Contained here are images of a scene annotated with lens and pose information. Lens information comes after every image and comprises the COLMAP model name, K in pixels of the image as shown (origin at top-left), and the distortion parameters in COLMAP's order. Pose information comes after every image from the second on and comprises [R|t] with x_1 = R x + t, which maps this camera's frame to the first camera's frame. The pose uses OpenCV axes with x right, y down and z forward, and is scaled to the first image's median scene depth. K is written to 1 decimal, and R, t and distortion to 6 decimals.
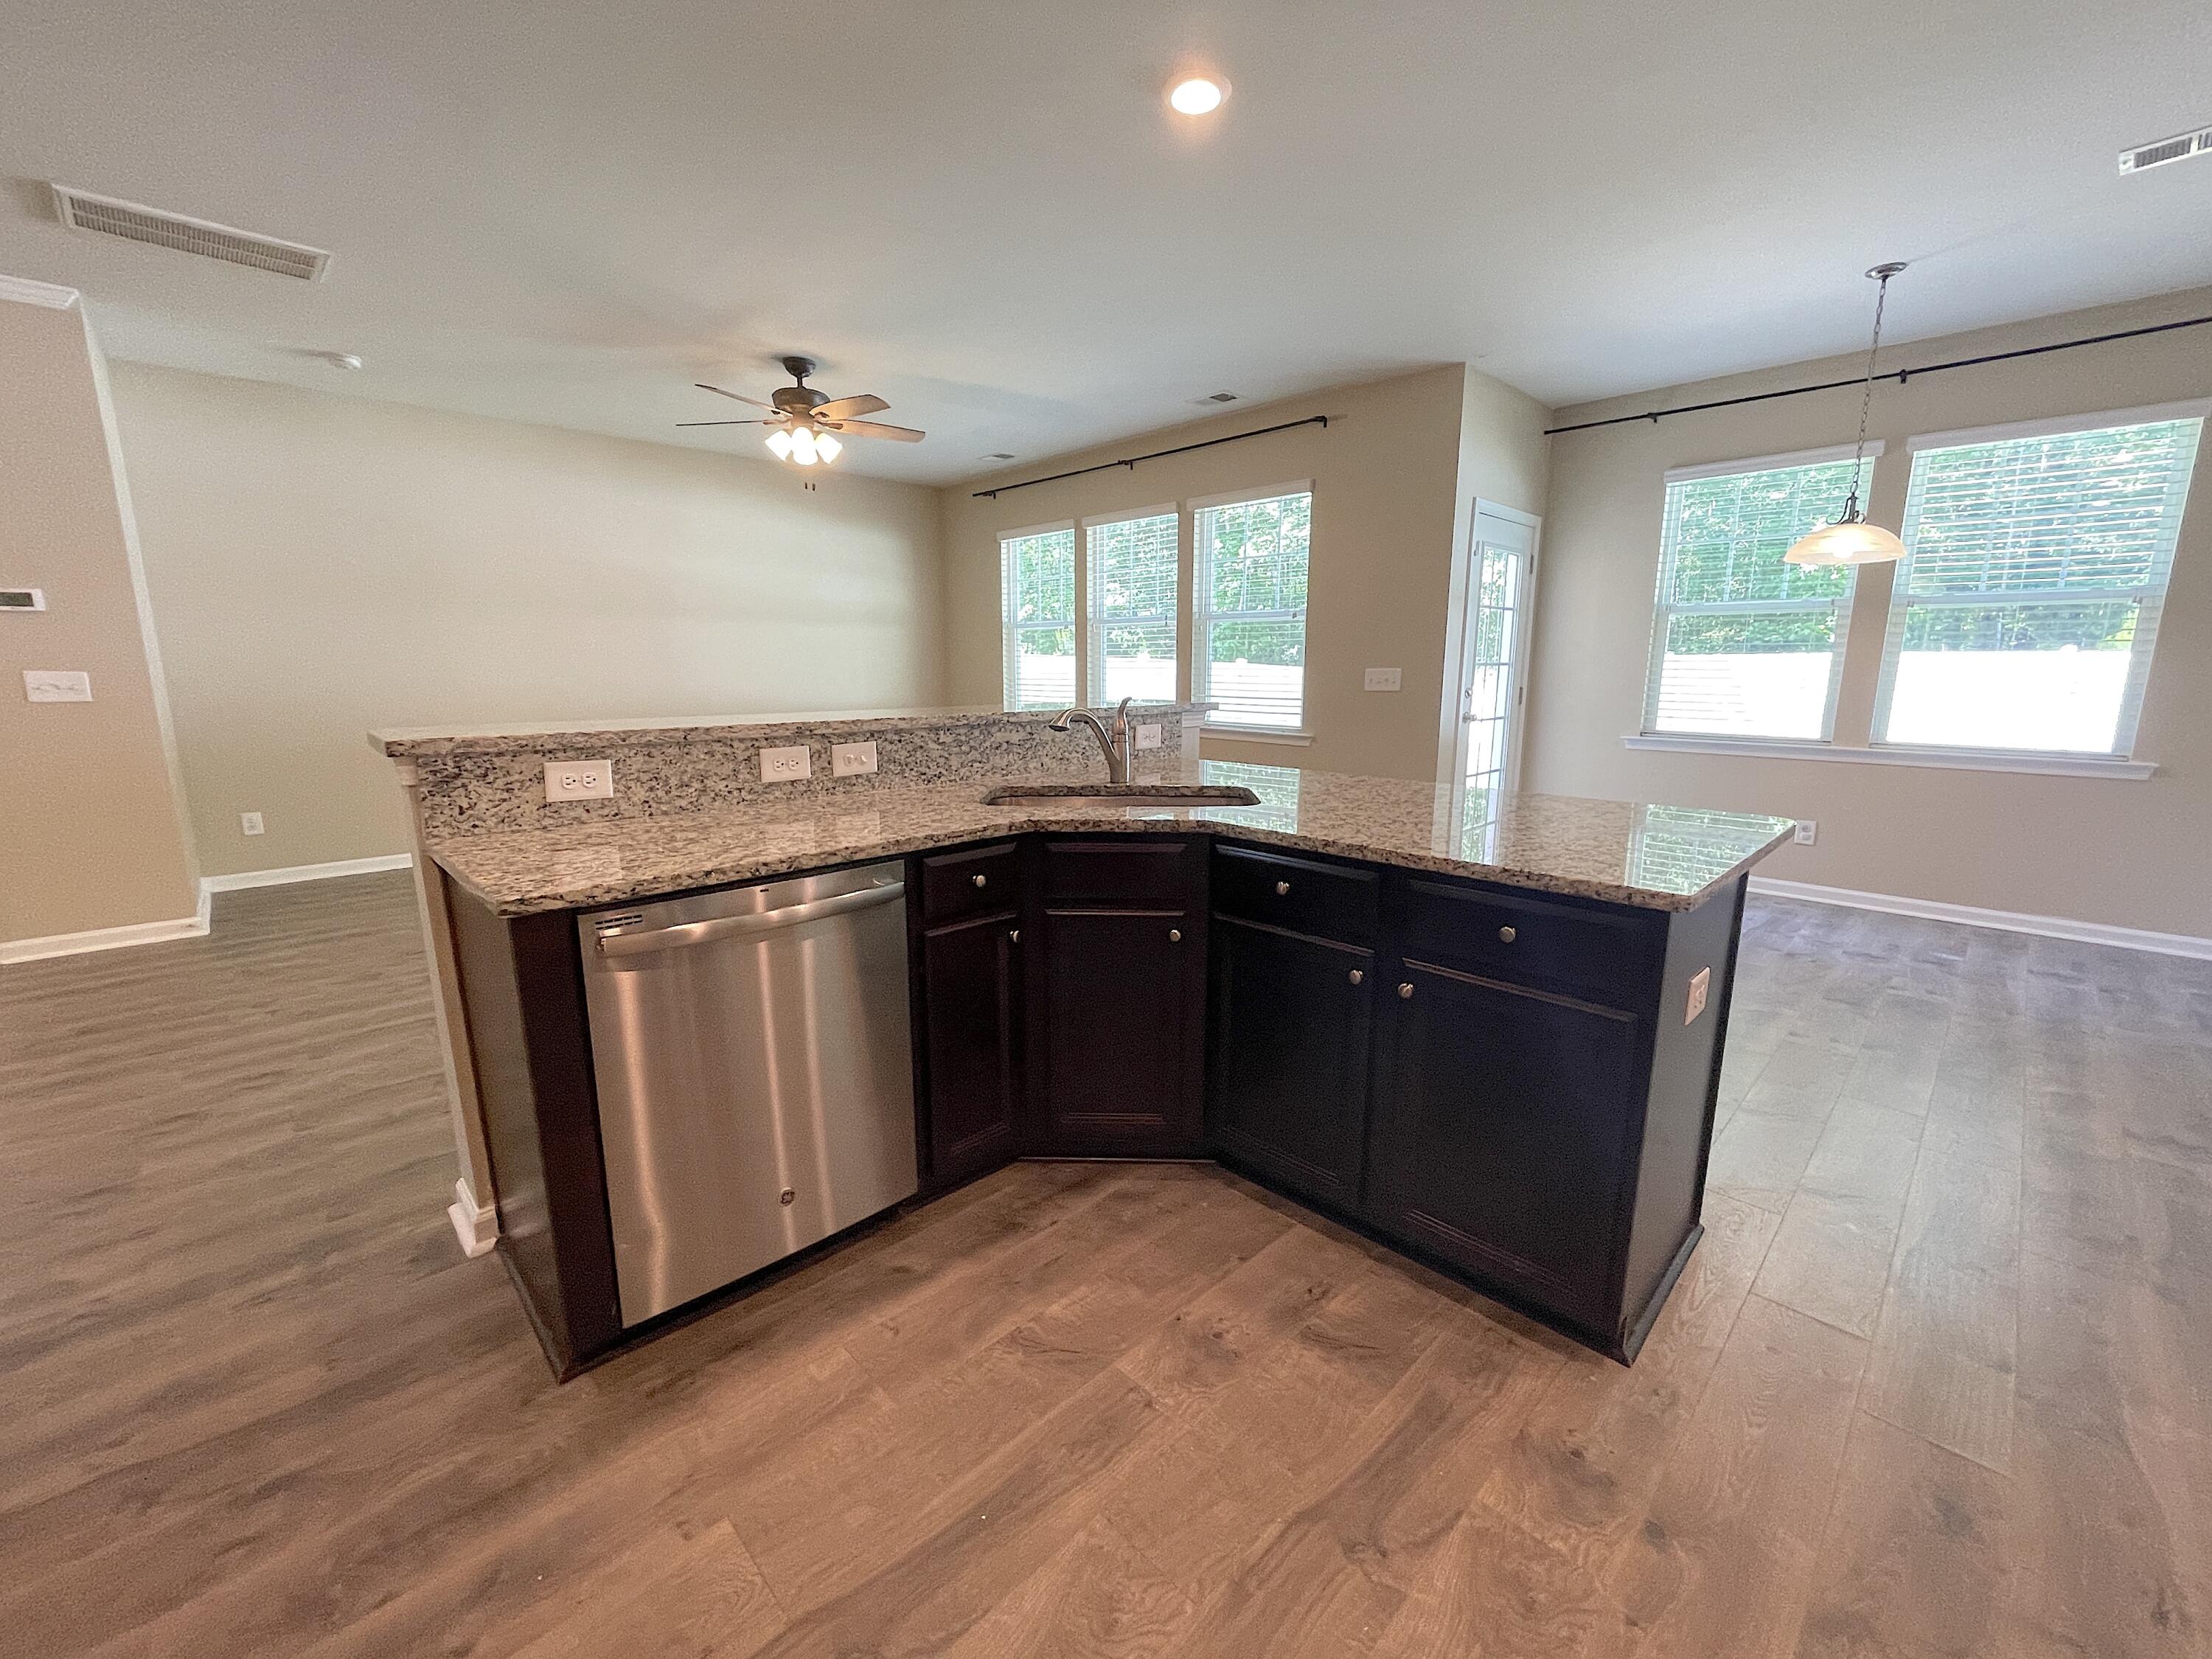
lens RADIAL K [[889.7, 0, 1096.8], [0, 889.7, 835.3], [0, 0, 1]] dist [-0.001657, -0.000509]
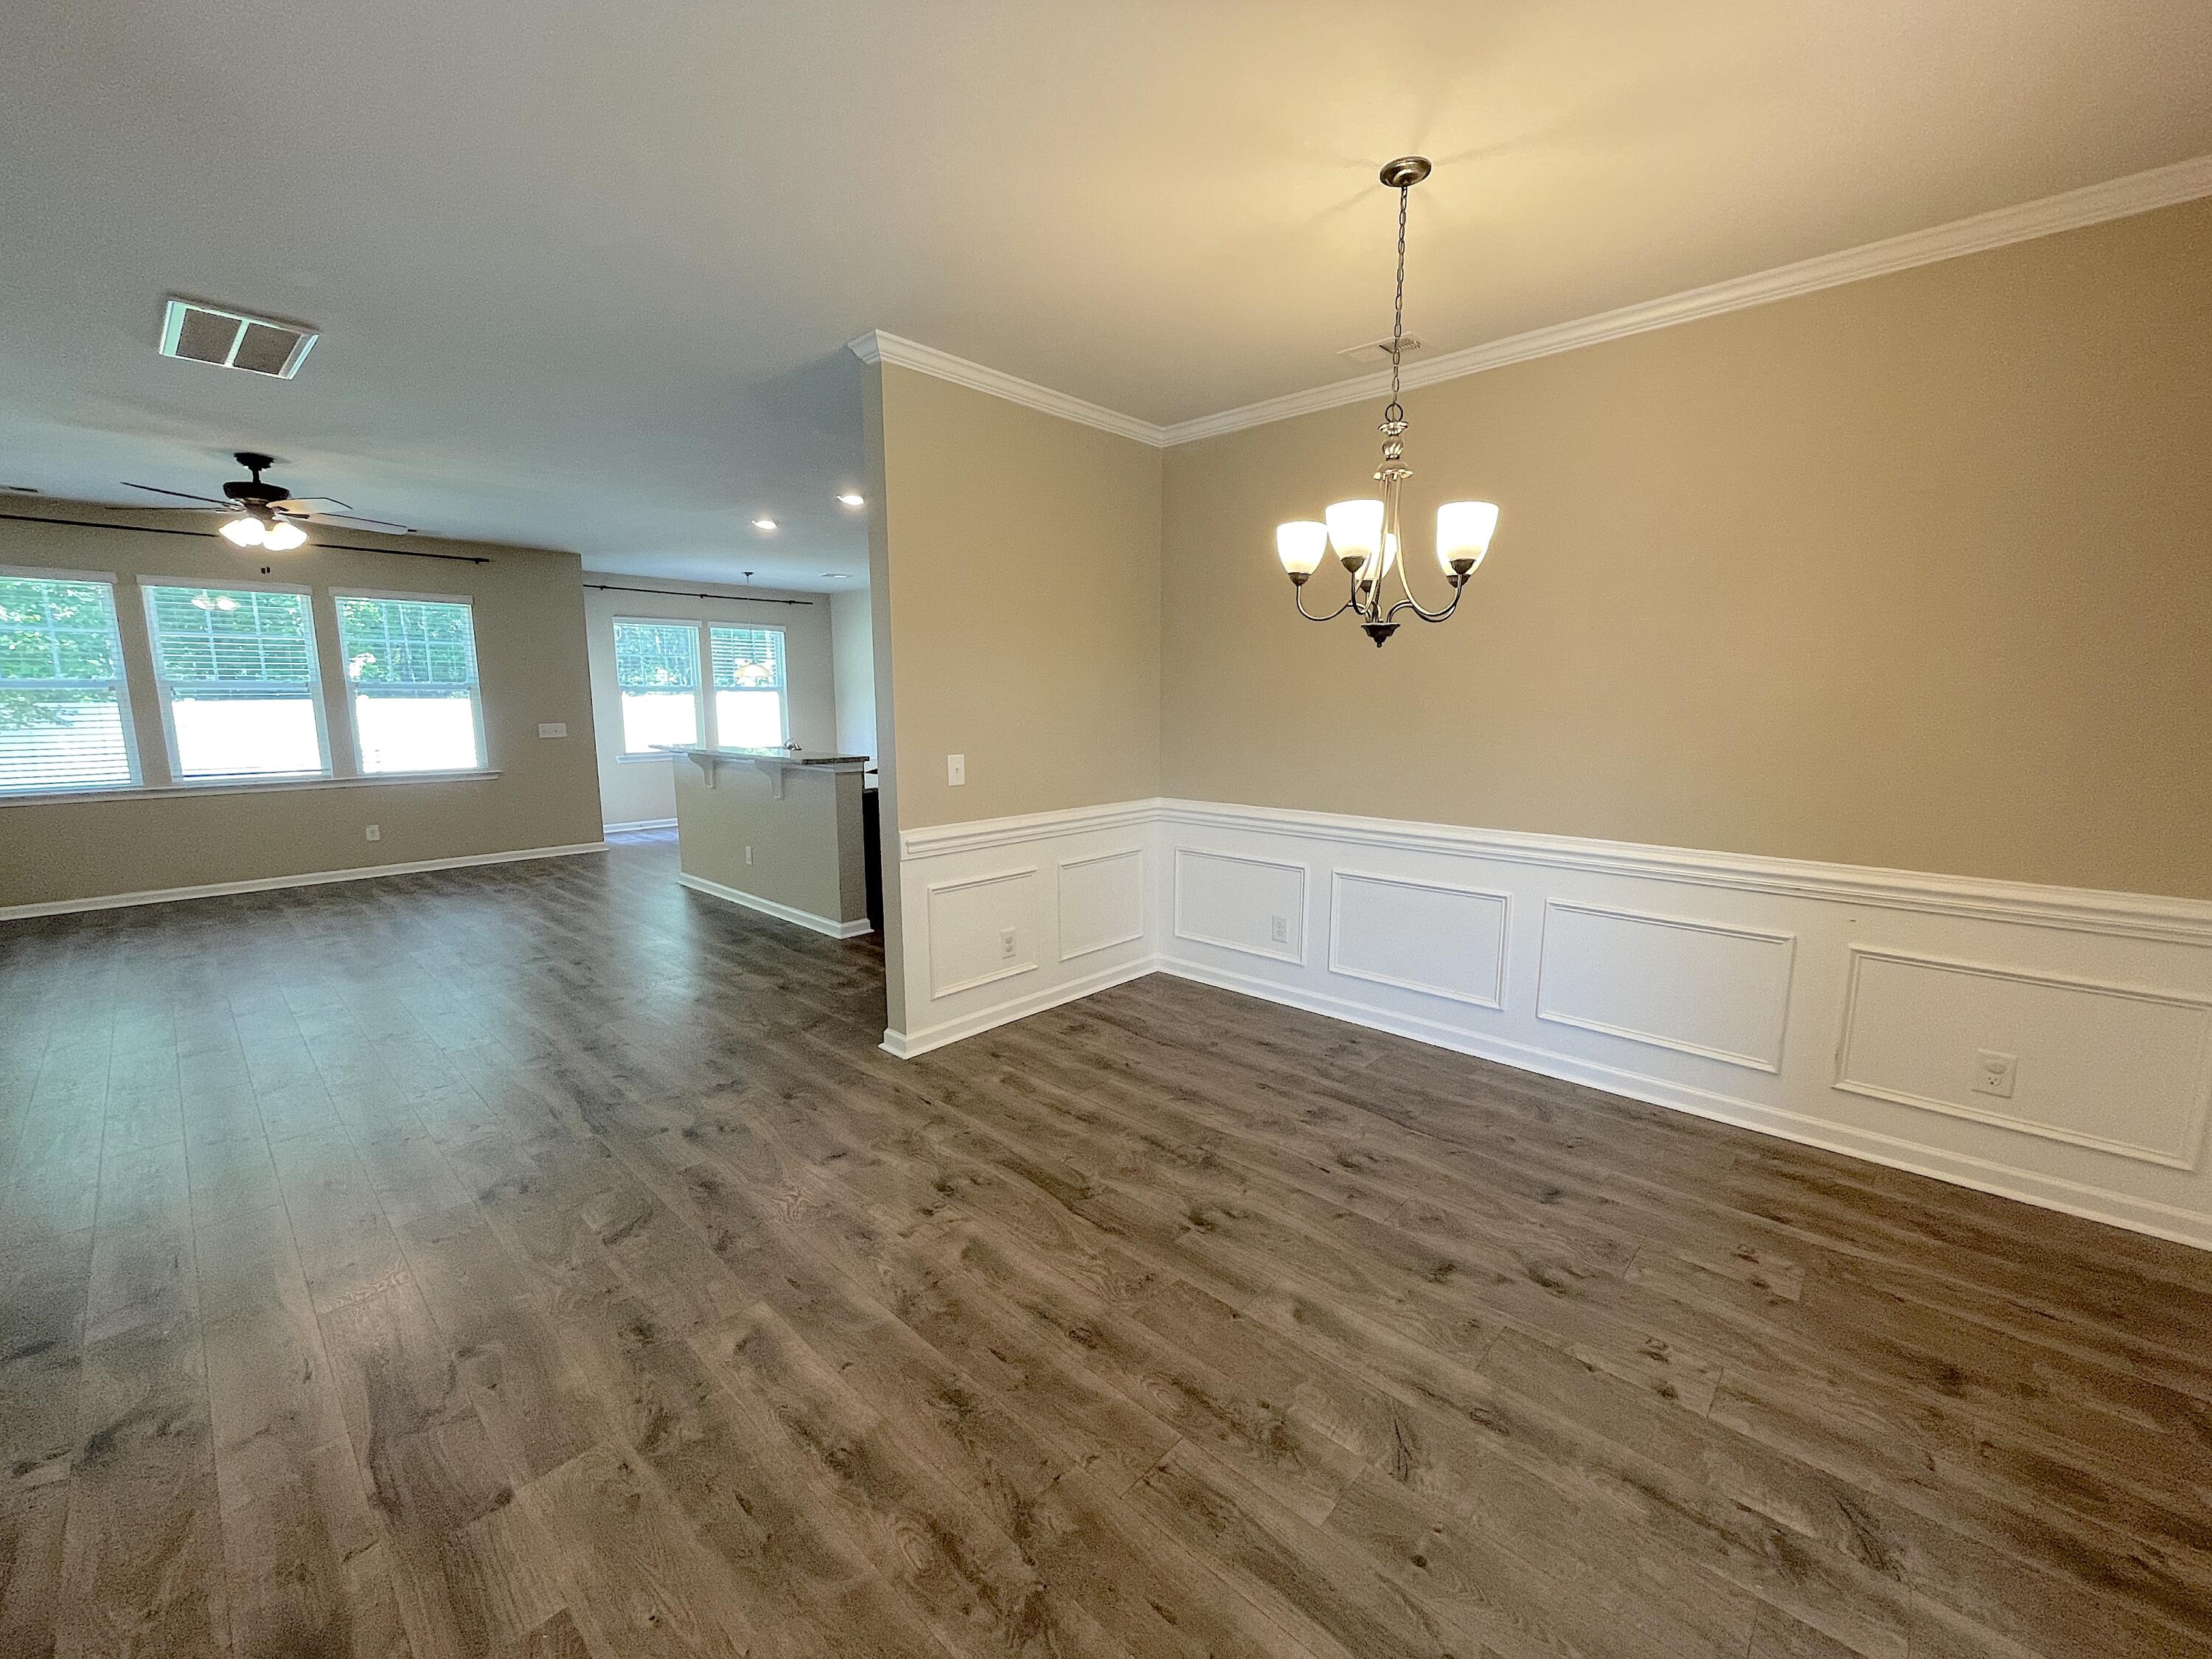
lens RADIAL K [[889.7, 0, 1102.5], [0, 889.7, 827.0], [0, 0, 1]] dist [-0.001657, -0.000509]
pose [[-0.052585, -0.142163, 0.988445, -1.263717], [0.189470, 0.970415, 0.149650, -0.057599], [-0.980477, 0.195150, -0.024094, 0.092665]]
